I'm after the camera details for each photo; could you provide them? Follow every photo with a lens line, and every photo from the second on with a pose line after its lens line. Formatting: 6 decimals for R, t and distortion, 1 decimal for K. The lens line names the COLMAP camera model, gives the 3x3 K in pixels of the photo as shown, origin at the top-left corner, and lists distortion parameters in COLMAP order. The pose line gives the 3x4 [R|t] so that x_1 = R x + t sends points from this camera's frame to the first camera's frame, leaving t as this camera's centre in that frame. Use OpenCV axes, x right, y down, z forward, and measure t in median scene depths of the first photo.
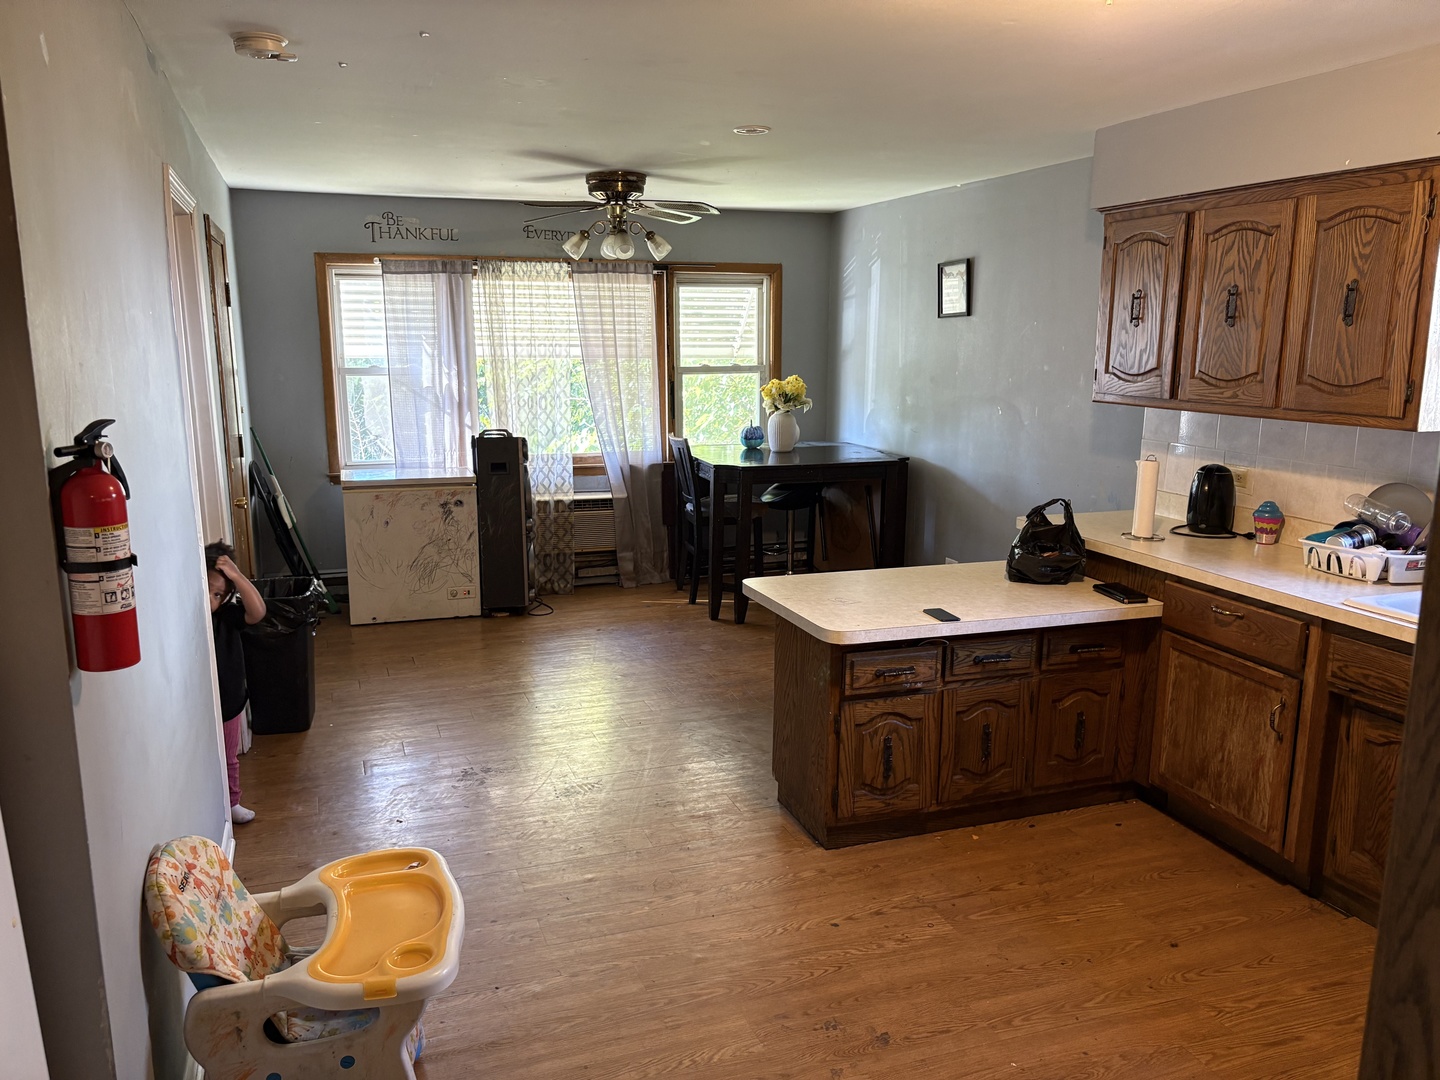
lens RADIAL K [[1090.9, 0, 720.7], [0, 1090.9, 541.1], [0, 0, 1]] dist [0.042006, -0.043525]
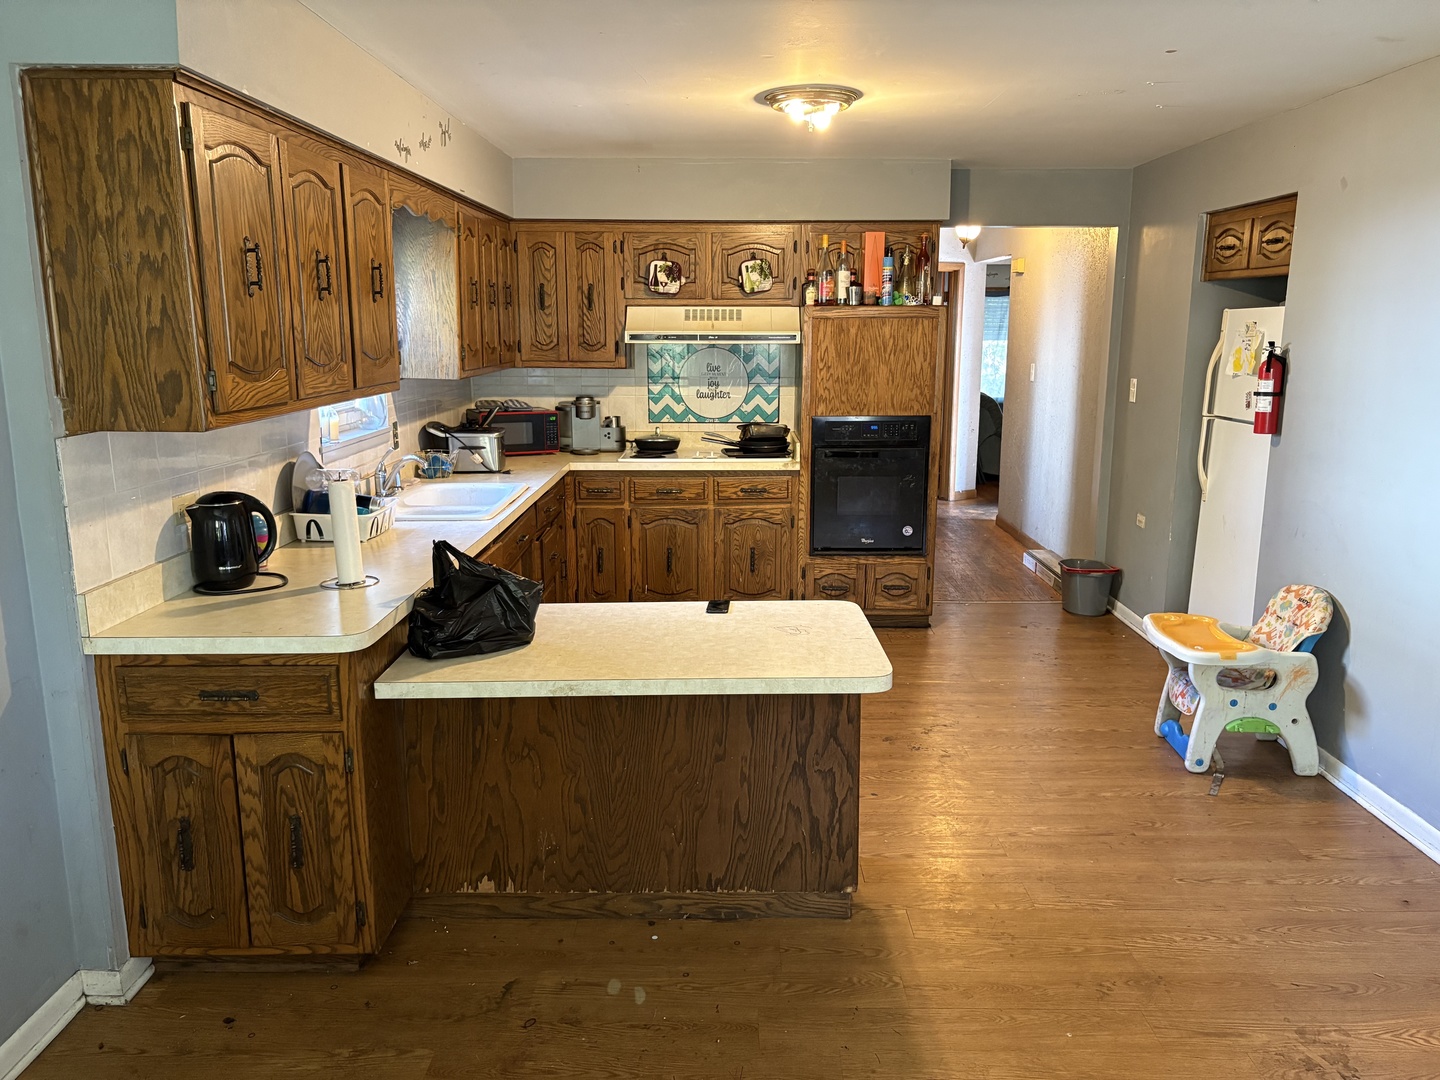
lens RADIAL K [[1090.9, 0, 723.8], [0, 1090.9, 545.5], [0, 0, 1]] dist [0.042006, -0.043525]
pose [[-0.938317, -0.066060, 0.339409, -0.046714], [0.069554, 0.925458, 0.372412, -0.129409], [-0.338710, 0.373047, -0.863777, 0.698140]]
